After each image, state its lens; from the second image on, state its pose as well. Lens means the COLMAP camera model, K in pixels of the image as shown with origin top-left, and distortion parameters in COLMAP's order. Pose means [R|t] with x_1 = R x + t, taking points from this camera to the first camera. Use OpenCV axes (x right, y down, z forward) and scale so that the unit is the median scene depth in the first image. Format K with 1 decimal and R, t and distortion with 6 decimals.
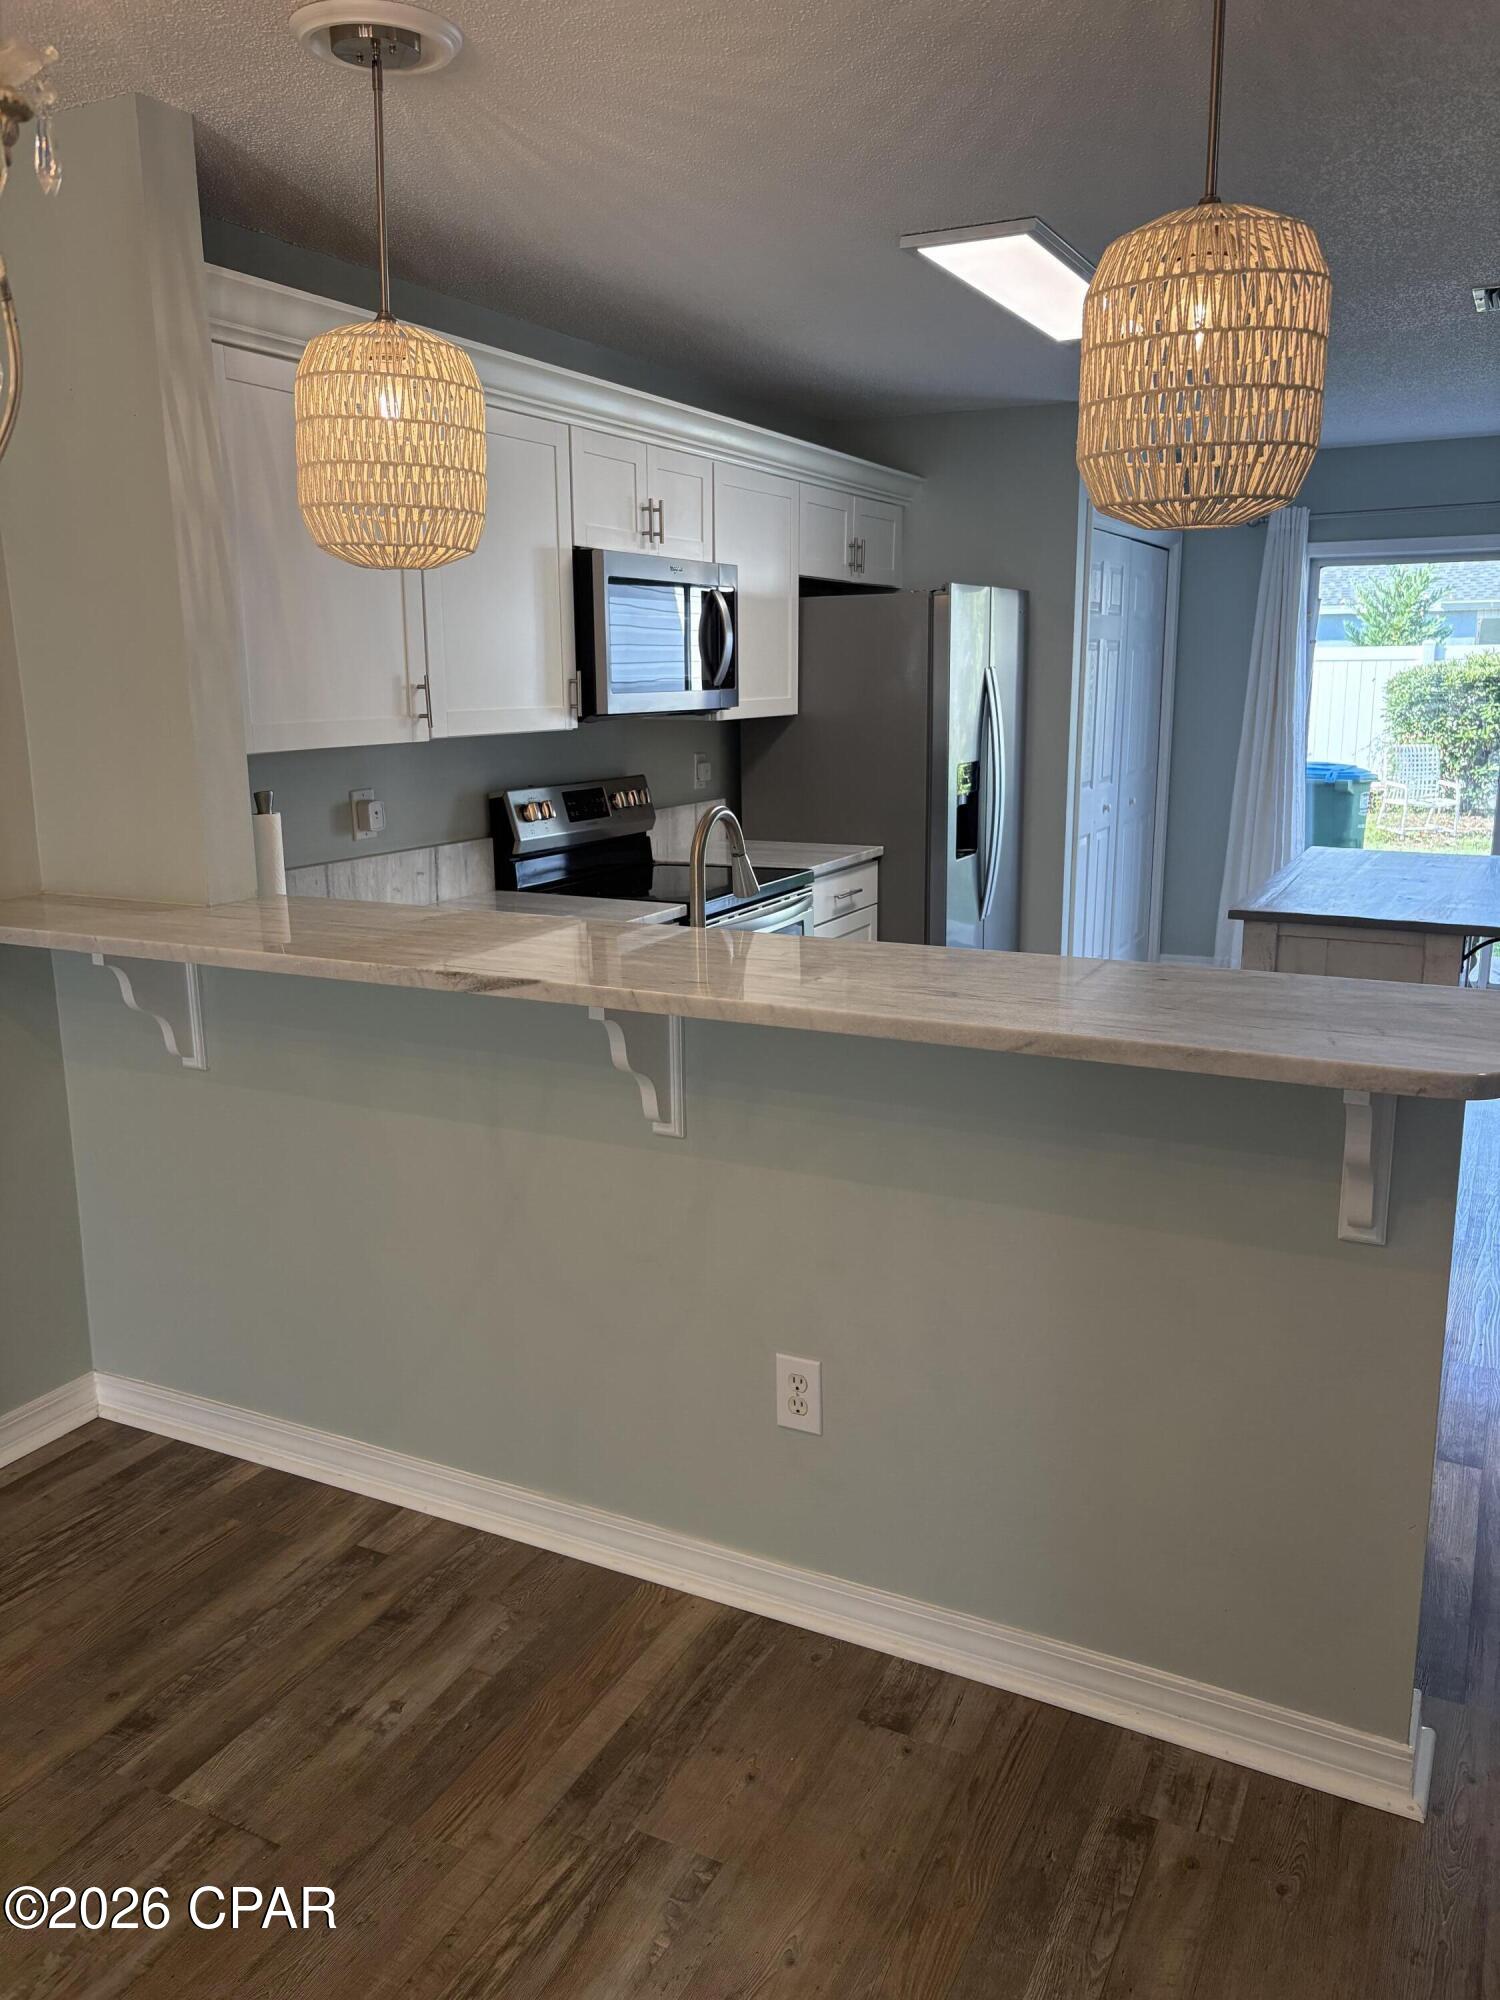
lens RADIAL K [[1514.2, 0, 749.6], [0, 1514.2, 999.2], [0, 0, 1]] dist [-0.003212, -0.000956]
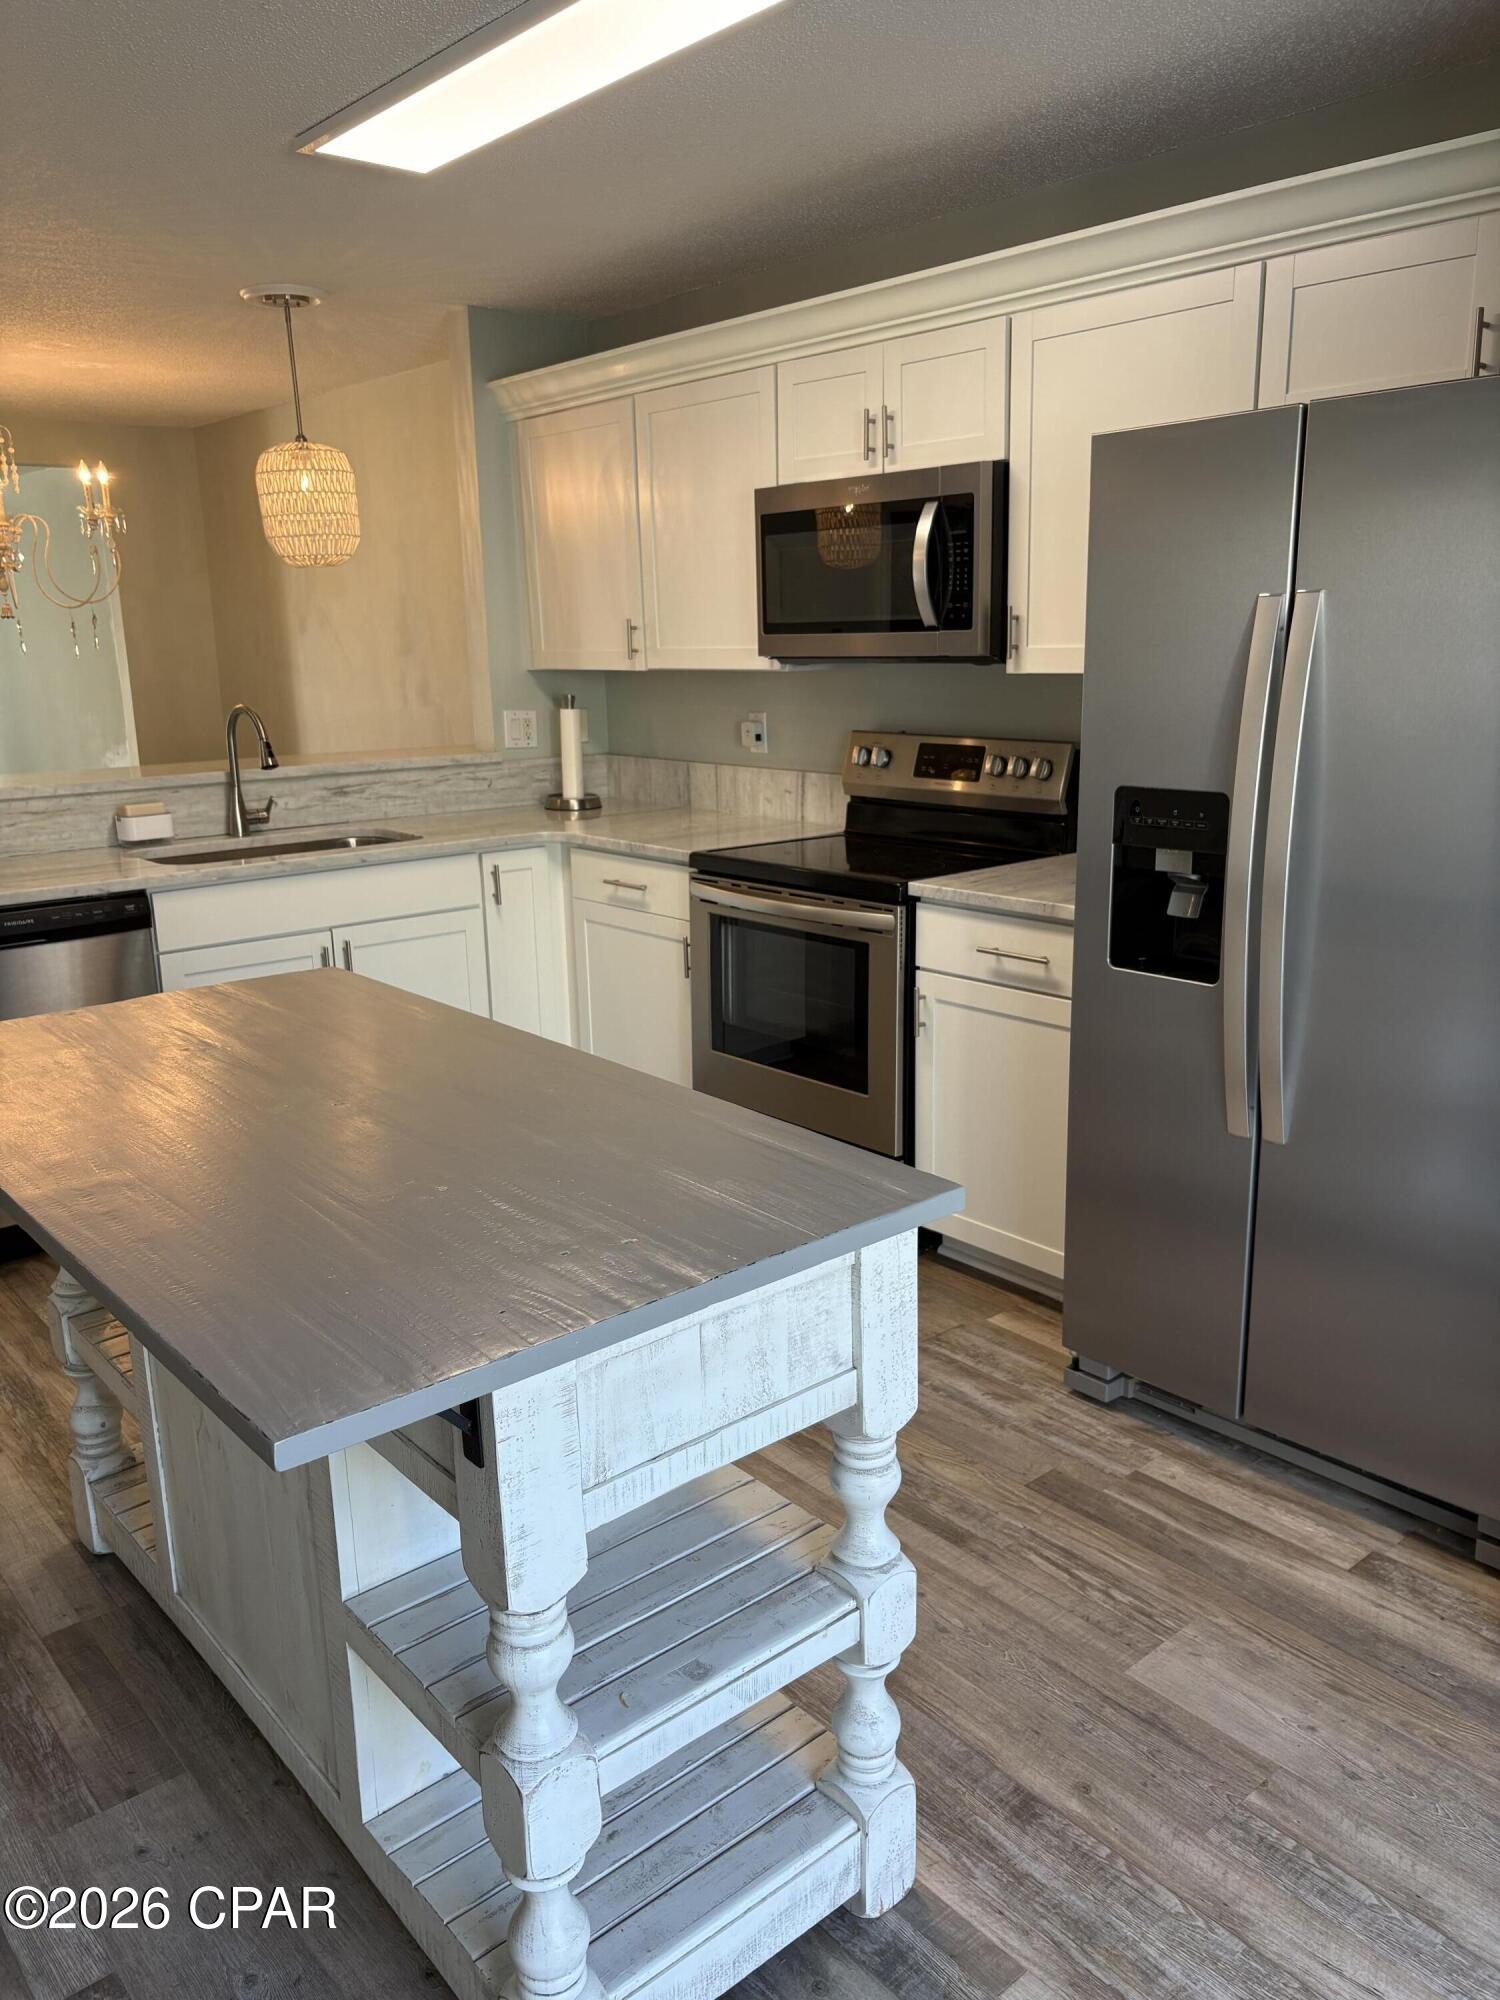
lens RADIAL K [[1514.2, 0, 752.2], [0, 1514.2, 999.0], [0, 0, 1]] dist [-0.003212, -0.000956]
pose [[-0.376181, 0.228491, -0.897931, 0.855566], [-0.182773, 0.931774, 0.313674, -0.291120], [0.908340, 0.282116, -0.308754, 1.373756]]
